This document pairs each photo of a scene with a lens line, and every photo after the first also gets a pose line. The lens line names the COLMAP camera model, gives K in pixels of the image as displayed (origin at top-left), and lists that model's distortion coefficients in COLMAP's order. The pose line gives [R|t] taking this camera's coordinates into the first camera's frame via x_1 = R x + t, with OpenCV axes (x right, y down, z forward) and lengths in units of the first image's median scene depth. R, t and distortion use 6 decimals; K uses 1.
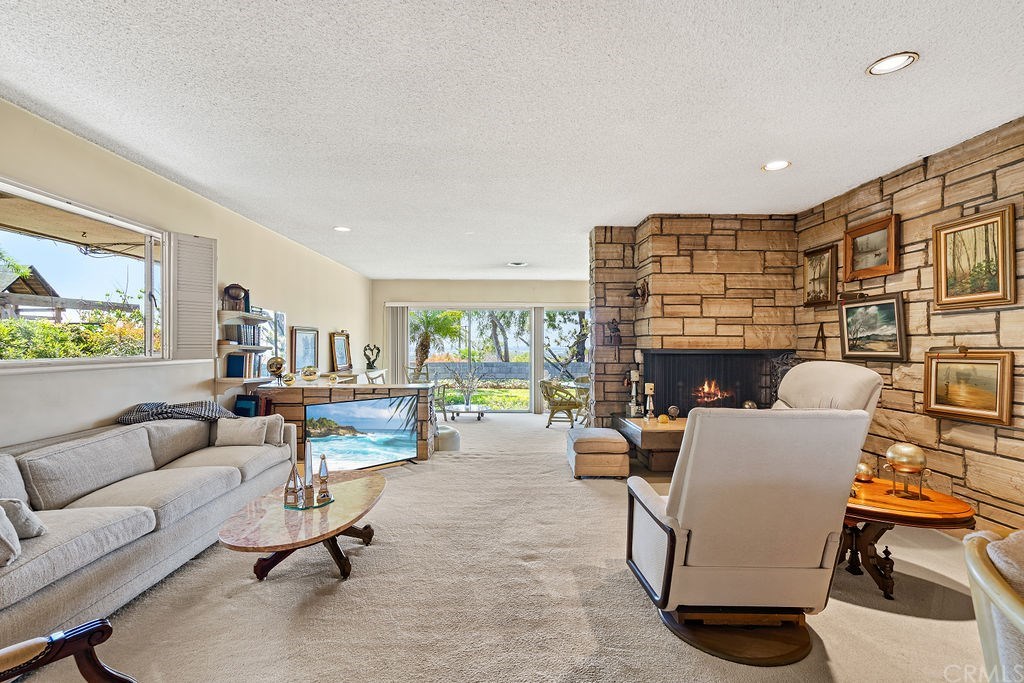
lens RADIAL K [[479.4, 0, 545.4], [0, 479.4, 351.2], [0, 0, 1]] dist [-0.011017, 0.002796]
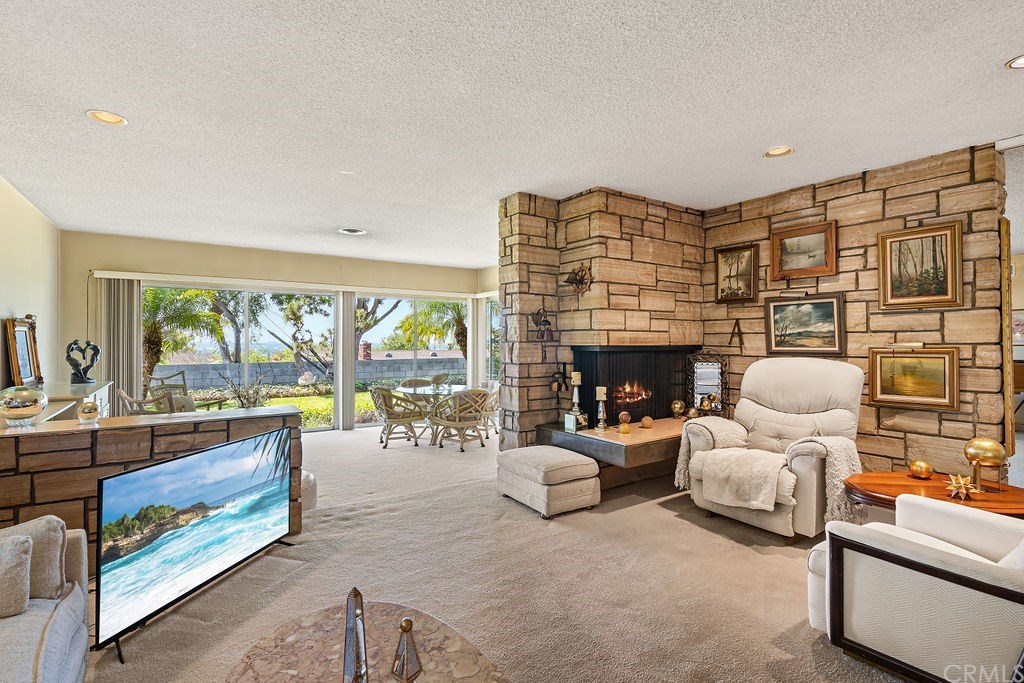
lens RADIAL K [[479.4, 0, 529.2], [0, 479.4, 345.7], [0, 0, 1]] dist [-0.011017, 0.002796]
pose [[0.849353, -0.006928, 0.527779, -0.336693], [0.007408, 0.999972, 0.001204, -0.007308], [-0.527773, 0.002887, 0.849381, 0.355805]]
